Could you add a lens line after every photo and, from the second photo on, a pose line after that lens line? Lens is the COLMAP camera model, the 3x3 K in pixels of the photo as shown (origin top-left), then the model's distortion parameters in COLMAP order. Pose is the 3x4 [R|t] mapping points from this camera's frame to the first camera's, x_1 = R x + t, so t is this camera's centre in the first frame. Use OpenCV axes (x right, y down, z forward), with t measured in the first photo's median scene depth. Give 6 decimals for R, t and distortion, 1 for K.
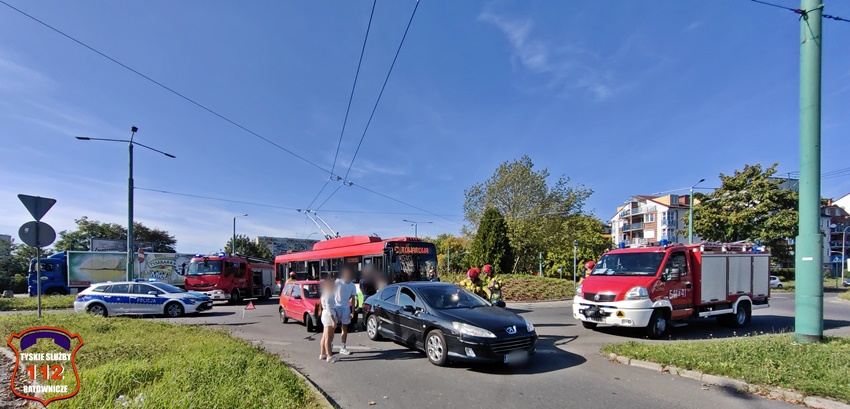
lens RADIAL K [[343.8, 0, 402.1], [0, 343.8, 282.2], [0, 0, 1]] dist [0.006662, -0.000583]
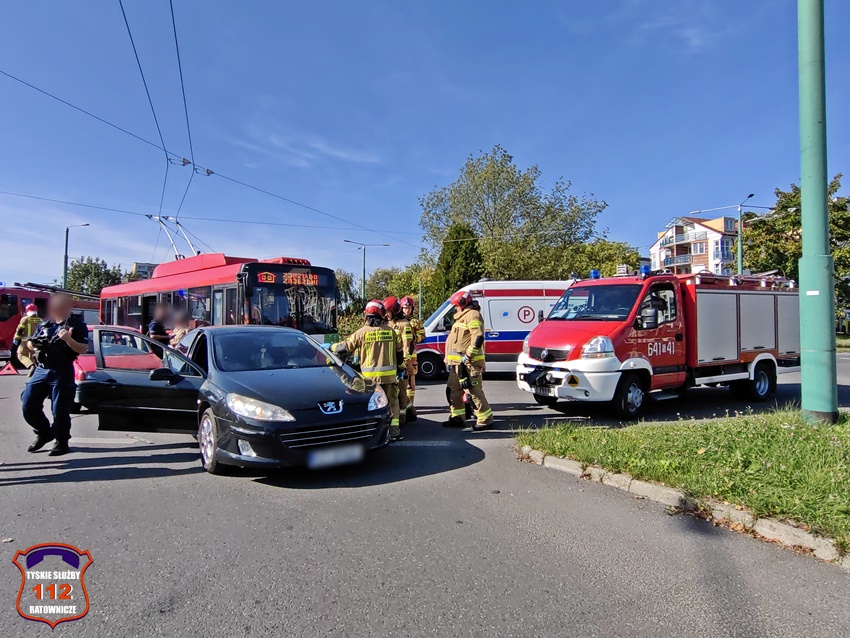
lens RADIAL K [[514.1, 0, 422.3], [0, 514.1, 314.0], [0, 0, 1]] dist [-0.008627, 0.008451]
pose [[0.993764, 0.012607, 0.110793, 0.184556], [-0.007682, 0.998968, -0.044771, 0.011010], [-0.111243, 0.043641, 0.992835, 0.071458]]
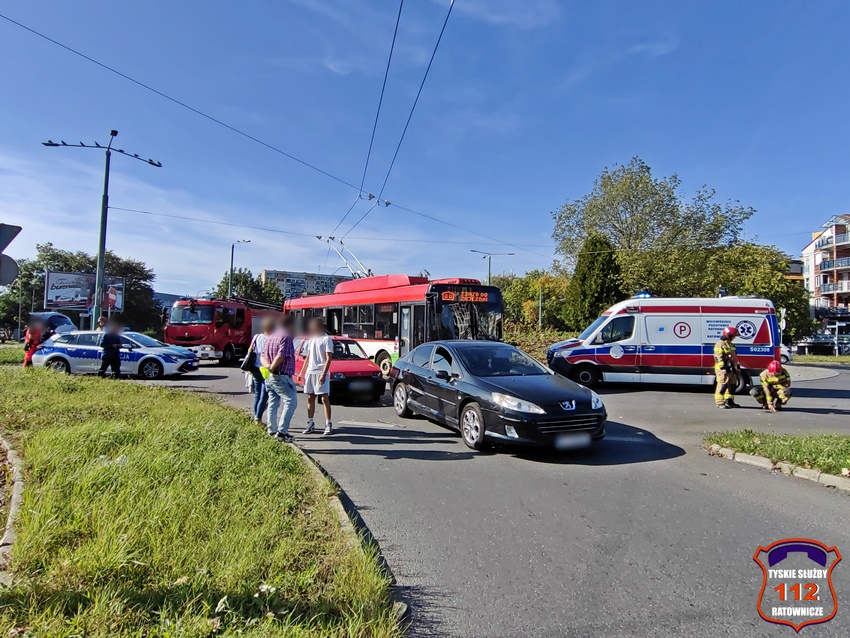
lens RADIAL K [[519.5, 0, 422.1], [0, 519.5, 311.5], [0, 0, 1]] dist [-0.006789, 0.016599]
pose [[0.994857, 0.021079, -0.099071, 0.051480], [-0.026672, 0.998104, -0.055470, 0.000868], [0.097714, 0.057827, 0.993533, -0.099262]]
